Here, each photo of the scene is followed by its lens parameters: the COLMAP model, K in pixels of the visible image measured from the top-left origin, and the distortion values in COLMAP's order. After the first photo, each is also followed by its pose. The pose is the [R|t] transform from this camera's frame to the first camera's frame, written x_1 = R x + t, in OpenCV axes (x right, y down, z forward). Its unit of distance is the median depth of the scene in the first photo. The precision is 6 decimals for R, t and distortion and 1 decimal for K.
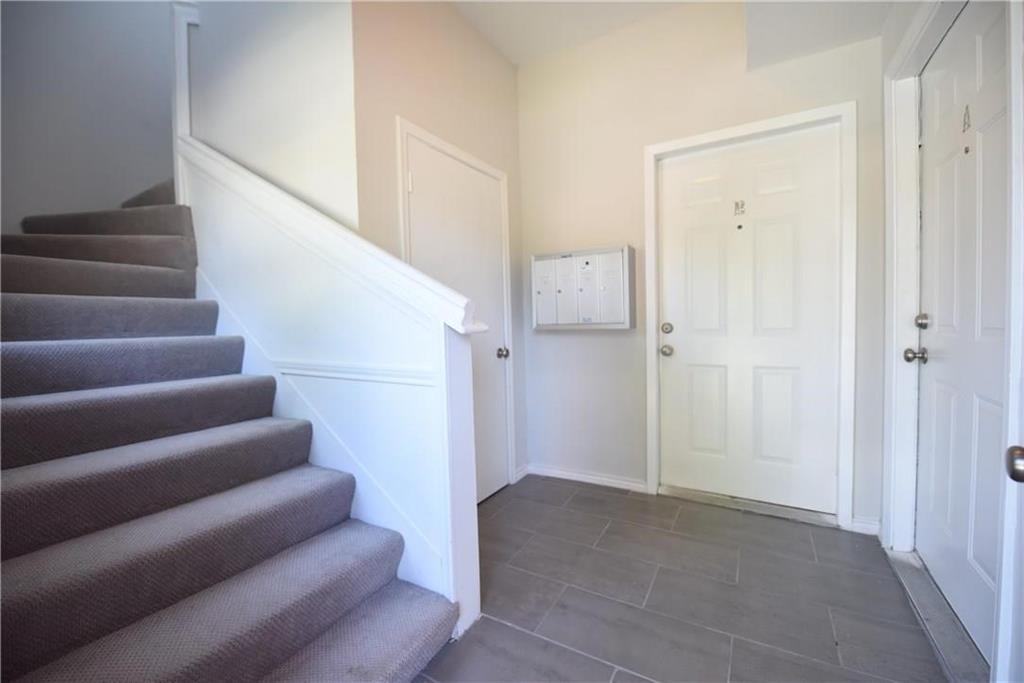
lens RADIAL K [[410.3, 0, 512.0], [0, 410.3, 341.5], [0, 0, 1]] dist [-0.007365, -0.006877]
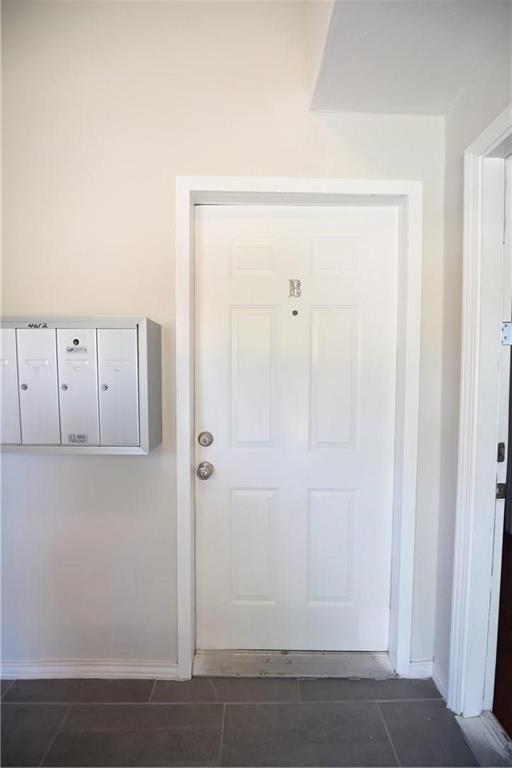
lens RADIAL K [[307.7, 0, 256.0], [0, 307.7, 384.0], [0, 0, 1]] dist [-0.007365, -0.006877]
pose [[0.850271, 0.003674, 0.526333, 0.170950], [-0.003619, 0.999993, -0.001133, -0.132052], [-0.526333, -0.000941, 0.850278, 0.497930]]
